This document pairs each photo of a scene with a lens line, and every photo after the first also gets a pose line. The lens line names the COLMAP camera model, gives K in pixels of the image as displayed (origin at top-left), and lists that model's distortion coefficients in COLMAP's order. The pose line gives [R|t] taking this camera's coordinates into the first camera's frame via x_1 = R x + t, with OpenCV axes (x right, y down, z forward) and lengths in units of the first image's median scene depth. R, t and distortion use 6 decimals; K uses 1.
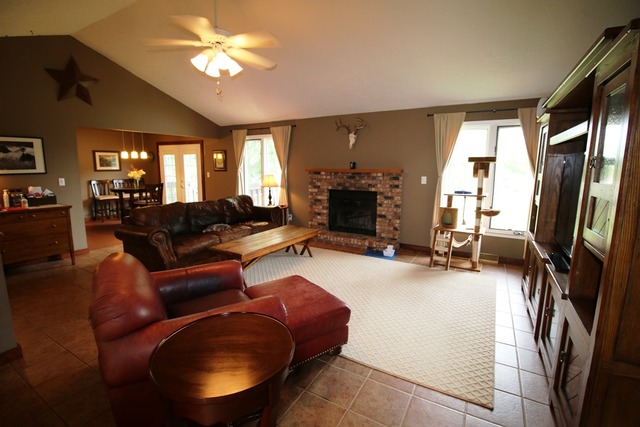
lens RADIAL K [[294.5, 0, 319.6], [0, 294.5, 207.8], [0, 0, 1]] dist [0.000867, -0.016165]
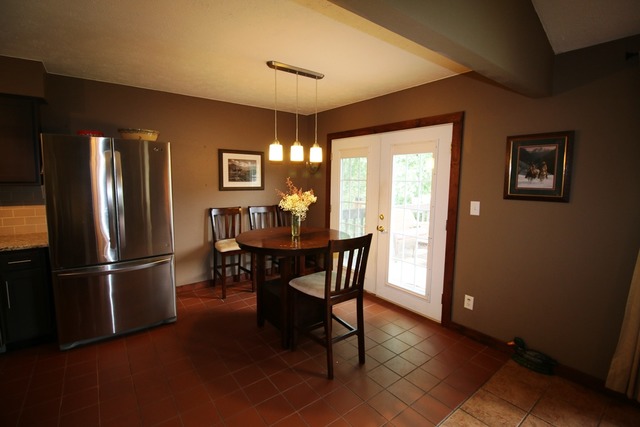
lens RADIAL K [[294.5, 0, 319.6], [0, 294.5, 207.8], [0, 0, 1]] dist [0.000867, -0.016165]
pose [[0.922480, 0.045059, -0.383407, -0.588348], [-0.063419, 0.997360, -0.035374, -0.125231], [0.380801, 0.056947, 0.922902, 0.856535]]
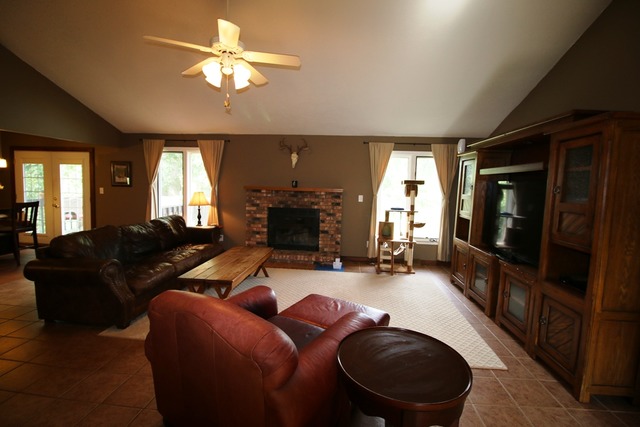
lens RADIAL K [[294.5, 0, 319.6], [0, 294.5, 207.8], [0, 0, 1]] dist [0.000867, -0.016165]
pose [[0.906014, -0.011092, 0.423103, -0.251575], [0.034992, 0.998197, -0.048763, -0.007444], [-0.421800, 0.058986, 0.904768, 0.034069]]
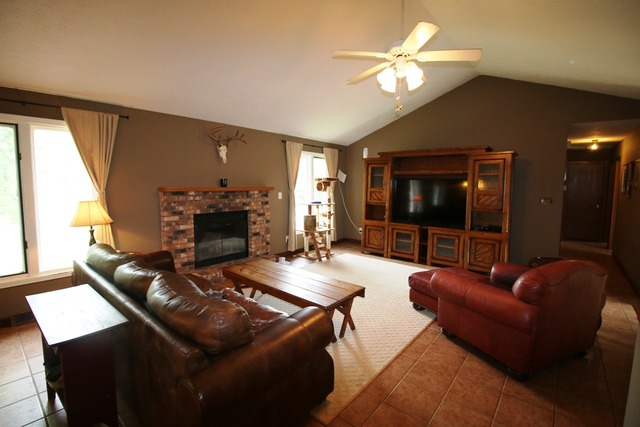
lens RADIAL K [[294.5, 0, 319.6], [0, 294.5, 207.8], [0, 0, 1]] dist [0.000867, -0.016165]
pose [[0.168715, -0.084622, 0.982026, -0.701746], [0.131380, 0.989348, 0.062682, -0.091079], [-0.976870, 0.118443, 0.178036, 0.596274]]
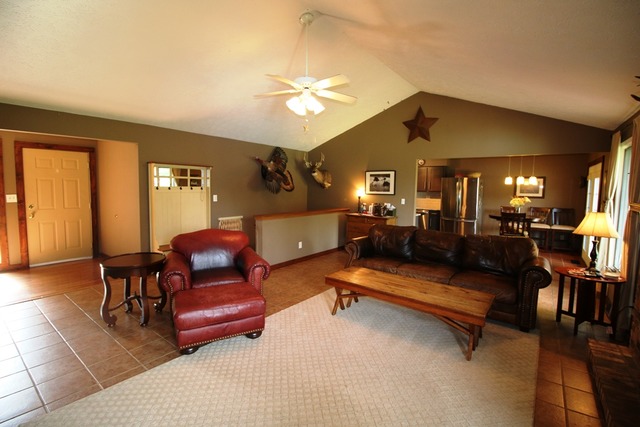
lens RADIAL K [[294.5, 0, 319.6], [0, 294.5, 207.8], [0, 0, 1]] dist [0.000867, -0.016165]
pose [[-0.120966, 0.064691, -0.990546, 0.460257], [-0.159450, 0.983650, 0.083712, -0.096873], [0.979767, 0.168069, -0.108673, 0.661074]]
